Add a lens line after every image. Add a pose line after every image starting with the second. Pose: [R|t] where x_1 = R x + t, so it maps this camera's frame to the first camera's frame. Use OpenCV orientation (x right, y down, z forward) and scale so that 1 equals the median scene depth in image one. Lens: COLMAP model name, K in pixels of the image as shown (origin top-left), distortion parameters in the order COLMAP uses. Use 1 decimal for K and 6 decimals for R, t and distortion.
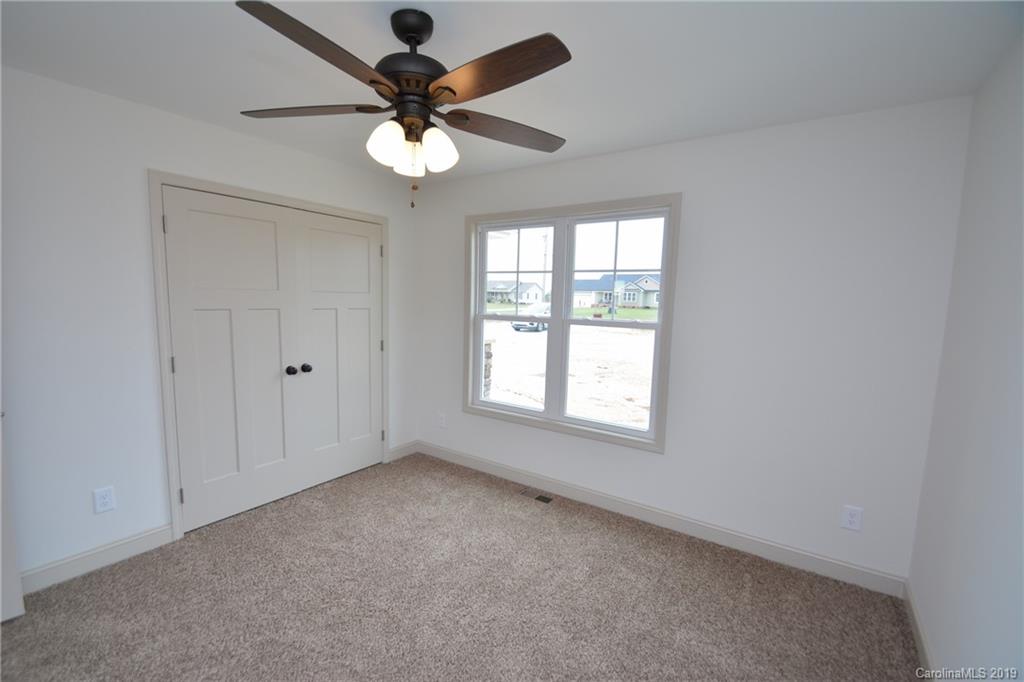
lens RADIAL K [[447.8, 0, 498.7], [0, 447.8, 349.5], [0, 0, 1]] dist [0.014667, -0.017062]
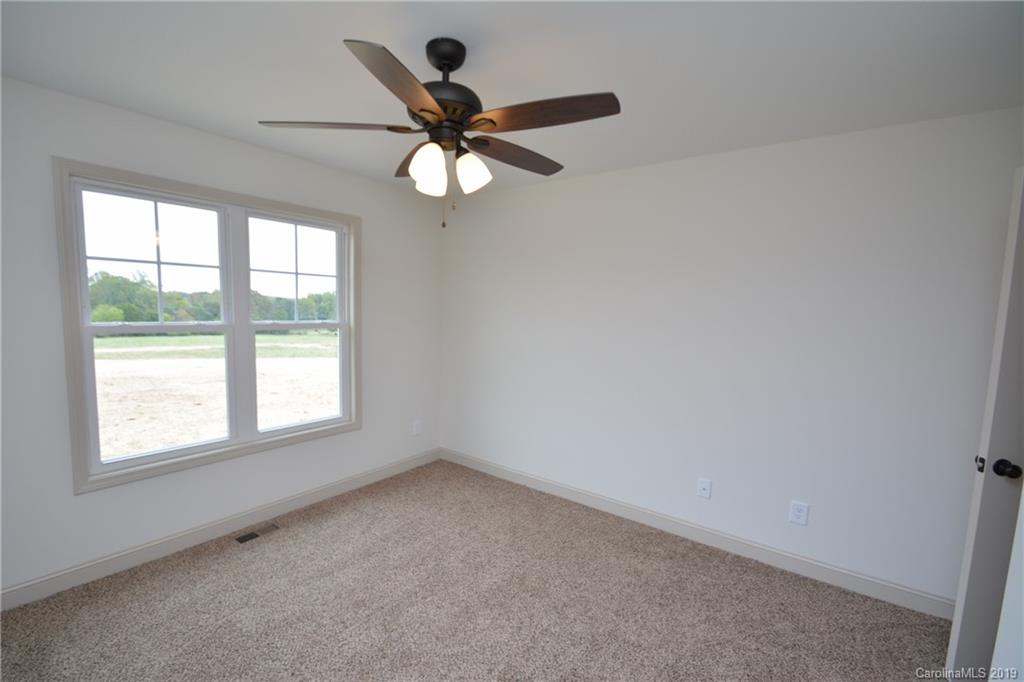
lens RADIAL K [[447.8, 0, 498.7], [0, 447.8, 349.5], [0, 0, 1]] dist [0.014667, -0.017062]
pose [[0.051919, -0.118070, 0.991647, -0.695547], [0.094059, 0.989150, 0.112848, -0.071190], [-0.994212, 0.087414, 0.062461, 0.460492]]
